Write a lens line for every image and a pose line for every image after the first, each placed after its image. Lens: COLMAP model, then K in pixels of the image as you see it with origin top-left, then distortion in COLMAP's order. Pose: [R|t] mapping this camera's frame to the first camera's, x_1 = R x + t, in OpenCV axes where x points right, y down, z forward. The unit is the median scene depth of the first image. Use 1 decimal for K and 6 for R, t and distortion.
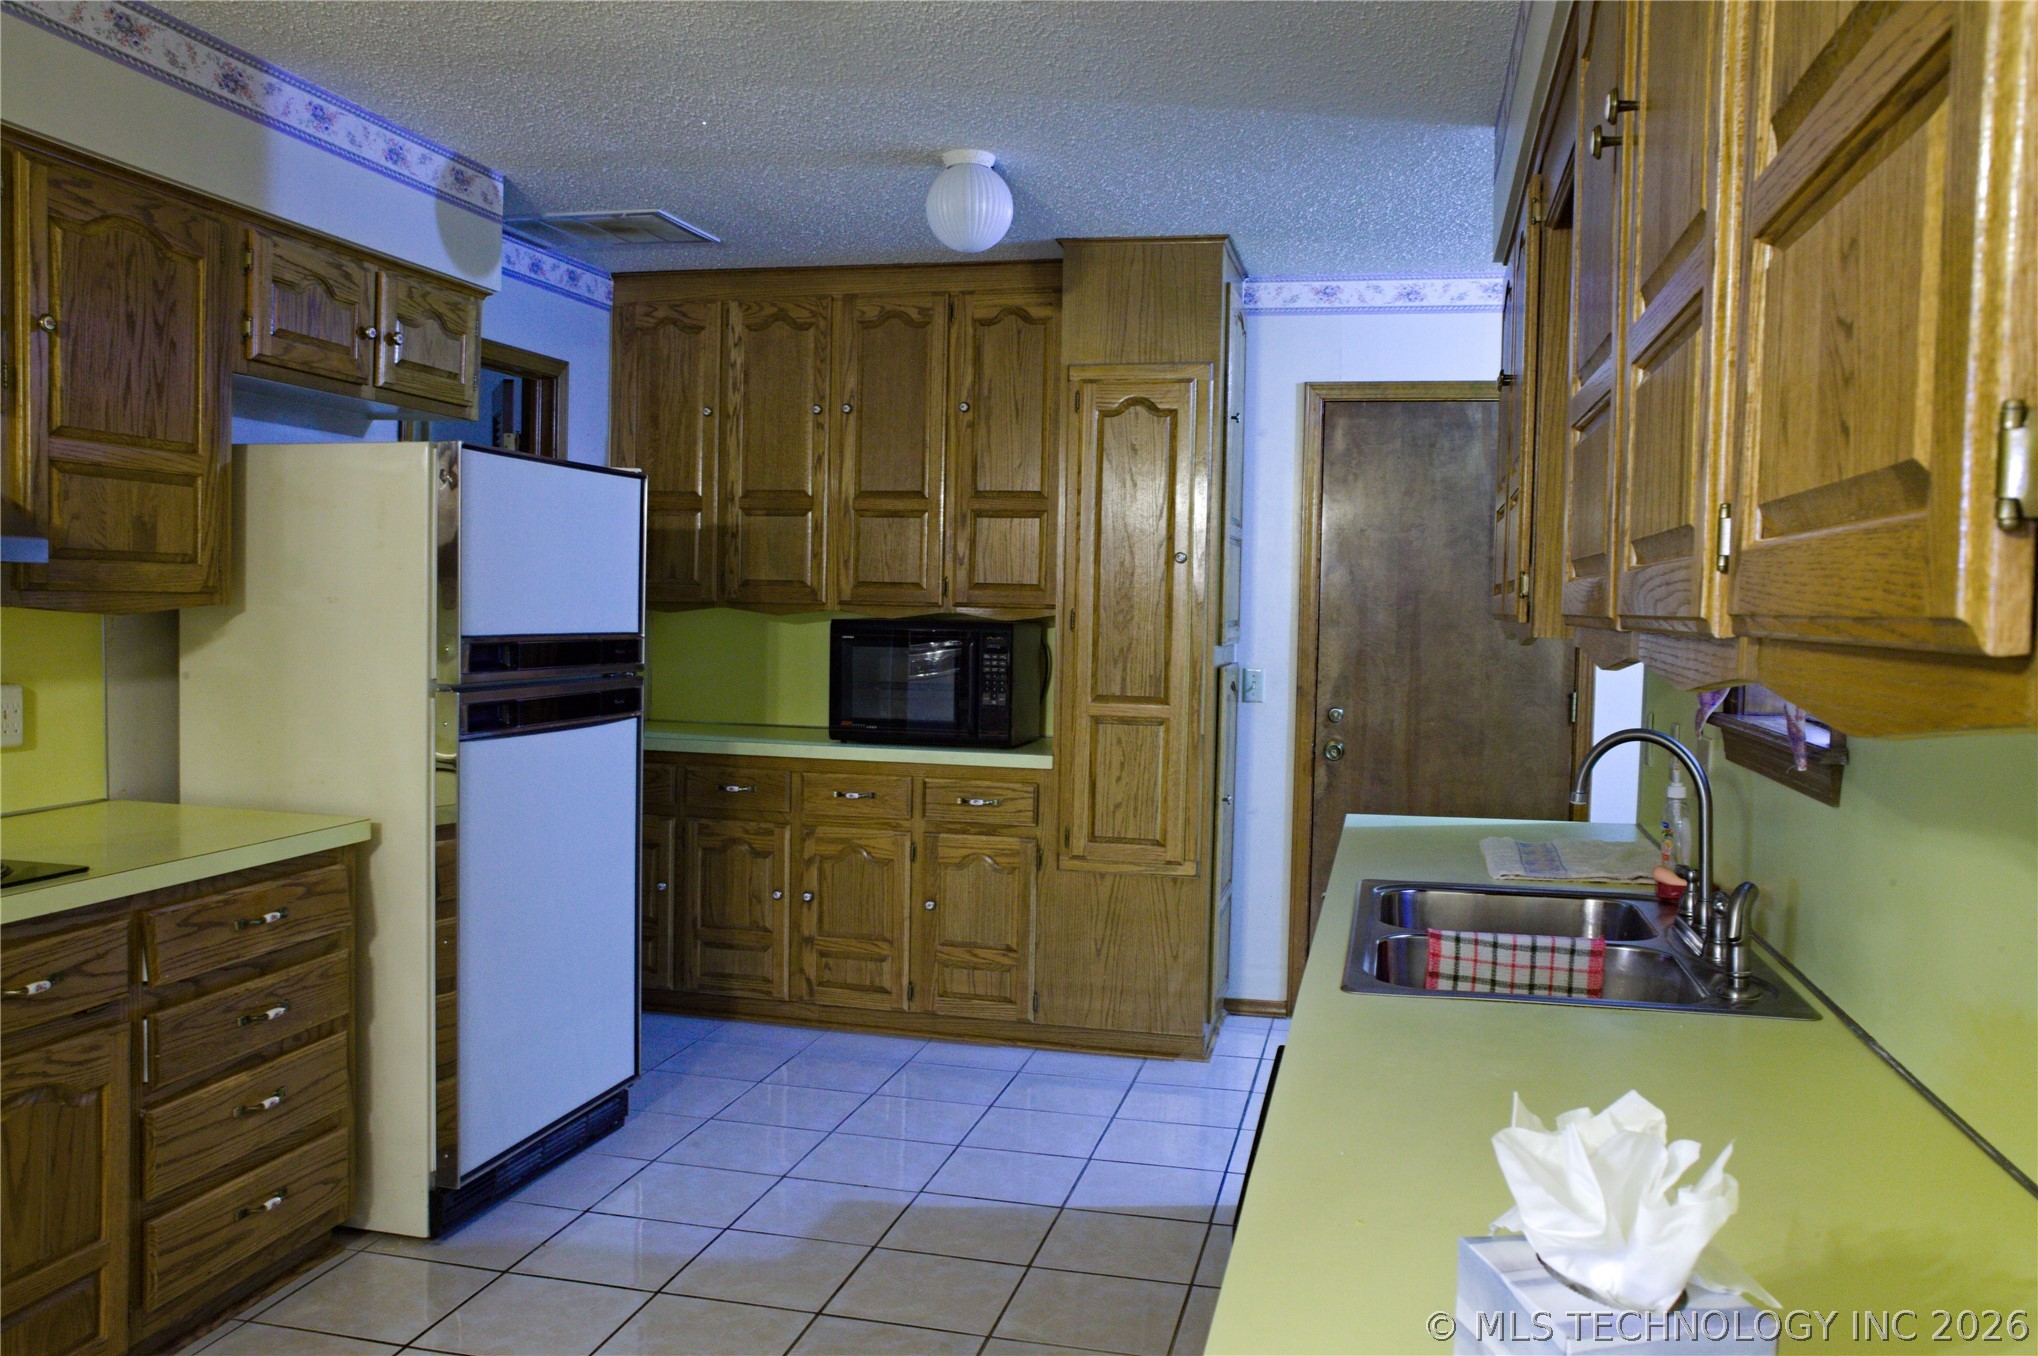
lens RADIAL K [[1632.6, 0, 1005.7], [0, 1632.6, 678.1], [0, 0, 1]] dist [-0.110402, 0.168345]
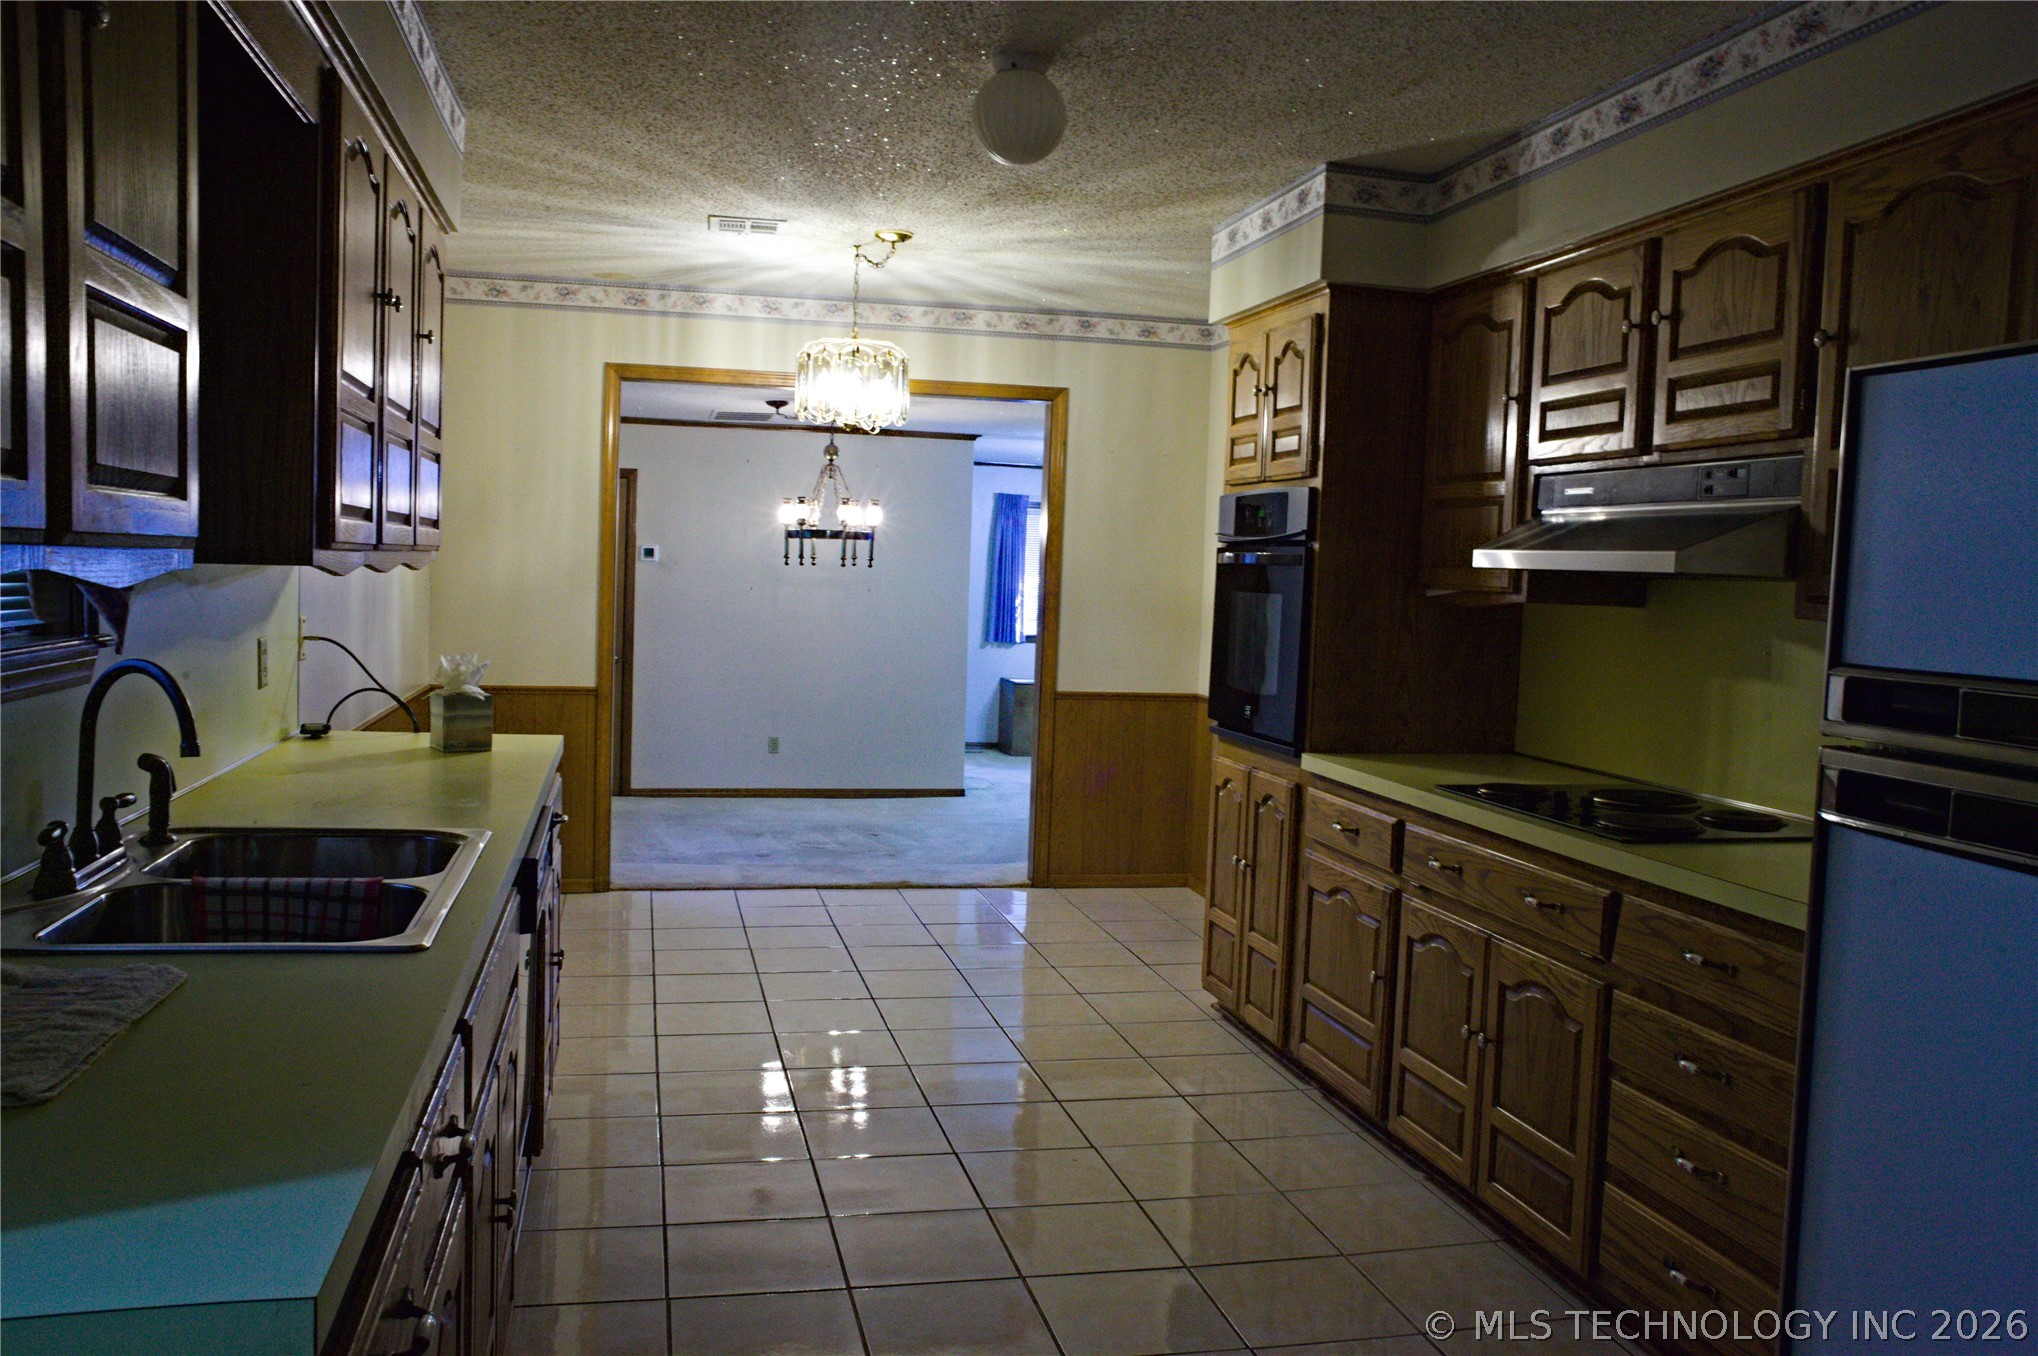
lens RADIAL K [[1632.6, 0, 1005.7], [0, 1632.6, 678.1], [0, 0, 1]] dist [-0.110402, 0.168345]
pose [[-0.896716, -0.028308, -0.441700, 0.359457], [-0.076944, 0.992727, 0.092585, -0.076759], [0.435866, 0.117009, -0.892373, 1.912199]]
